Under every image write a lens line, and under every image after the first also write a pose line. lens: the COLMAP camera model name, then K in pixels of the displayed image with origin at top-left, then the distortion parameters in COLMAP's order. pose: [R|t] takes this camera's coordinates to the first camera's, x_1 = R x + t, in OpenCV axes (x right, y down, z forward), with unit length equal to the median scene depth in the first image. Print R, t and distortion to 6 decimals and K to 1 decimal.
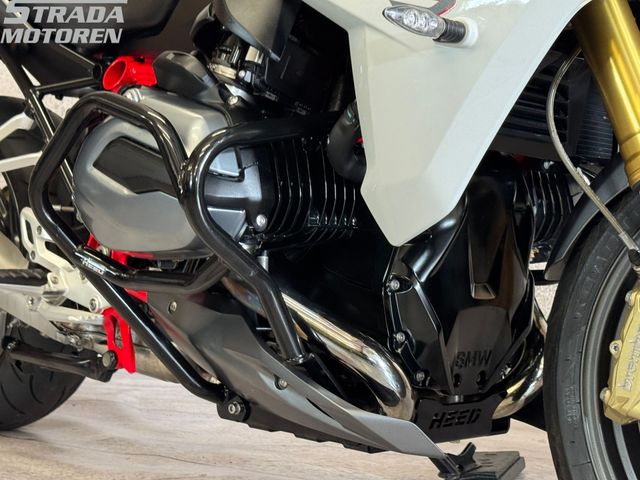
lens RADIAL K [[1118.3, 0, 320.0], [0, 1118.3, 240.0], [0, 0, 1]] dist [0.295055, -1.854772]
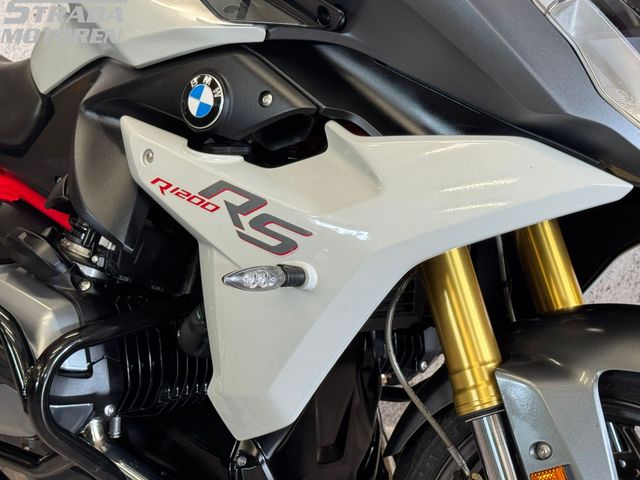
lens RADIAL K [[1118.3, 0, 320.0], [0, 1118.3, 240.0], [0, 0, 1]] dist [0.295055, -1.854772]
pose [[0.995667, 0.027423, 0.088854, 0.041440], [-0.034670, 0.996106, 0.081066, -0.254581], [-0.086285, -0.083796, 0.992740, -0.020451]]
